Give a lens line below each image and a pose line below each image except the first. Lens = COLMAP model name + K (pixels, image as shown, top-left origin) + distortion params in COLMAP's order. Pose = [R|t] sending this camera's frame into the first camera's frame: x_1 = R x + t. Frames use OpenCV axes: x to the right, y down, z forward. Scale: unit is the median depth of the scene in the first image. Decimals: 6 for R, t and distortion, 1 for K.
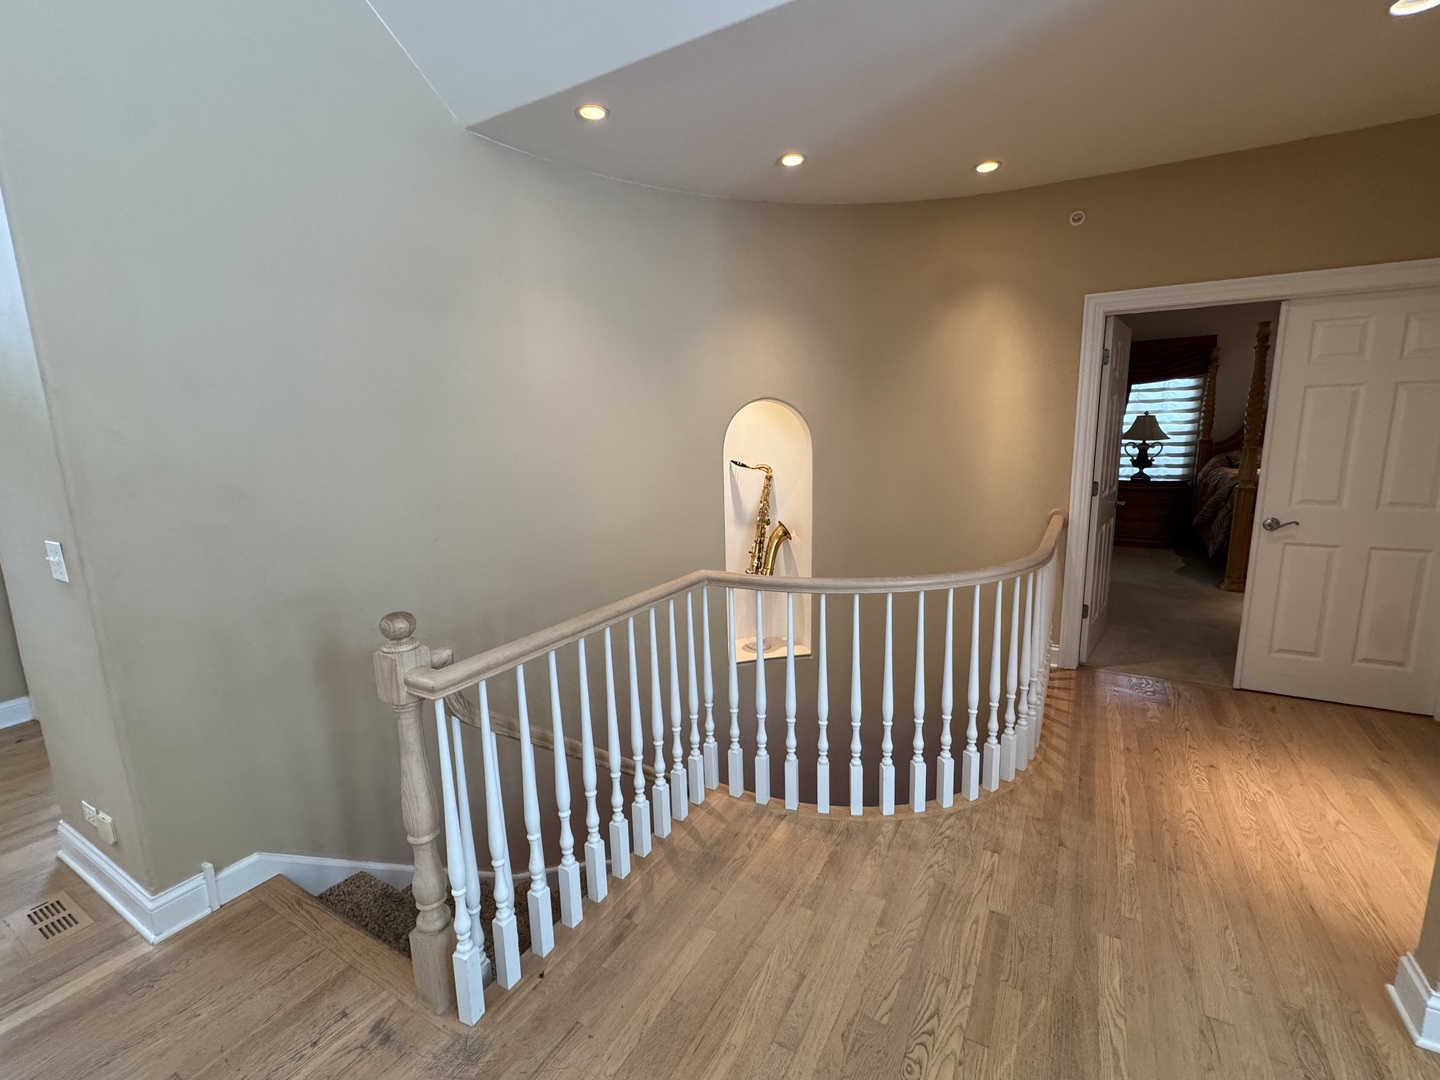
lens RADIAL K [[622.2, 0, 722.4], [0, 622.2, 541.2], [0, 0, 1]] dist [0.002508, 0.000223]
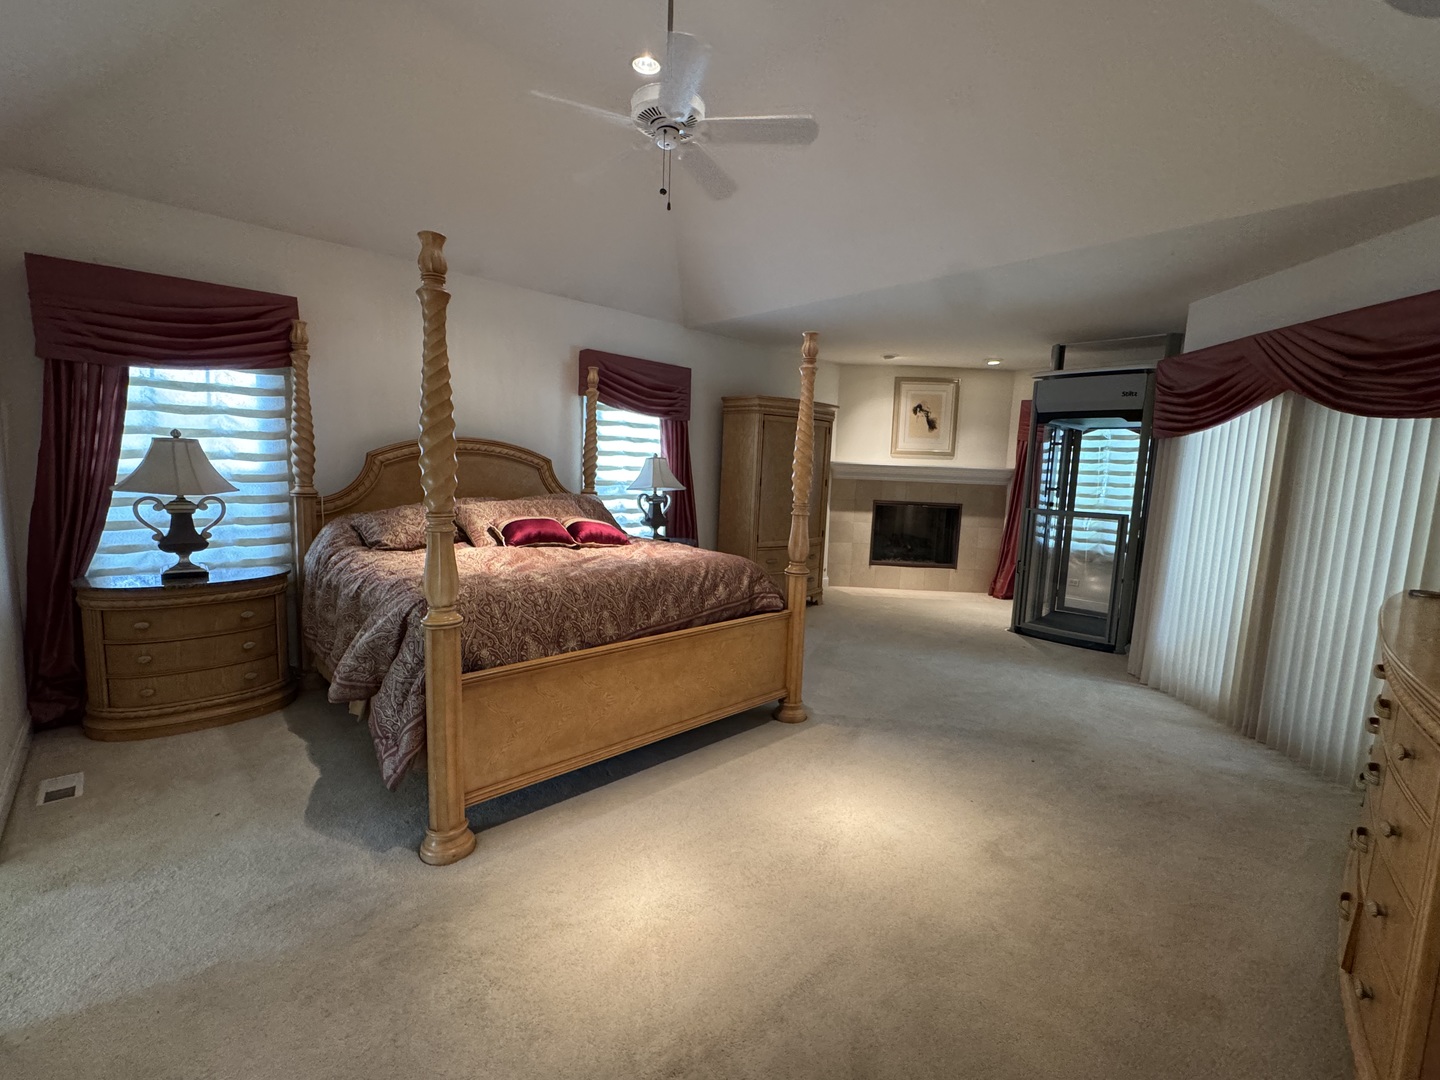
lens RADIAL K [[622.2, 0, 722.5], [0, 622.2, 540.4], [0, 0, 1]] dist [0.002508, 0.000223]
pose [[0.284373, -0.080874, 0.955297, 0.353362], [0.127448, 0.990781, 0.045940, -0.098258], [-0.950205, 0.108687, 0.292058, 0.496231]]
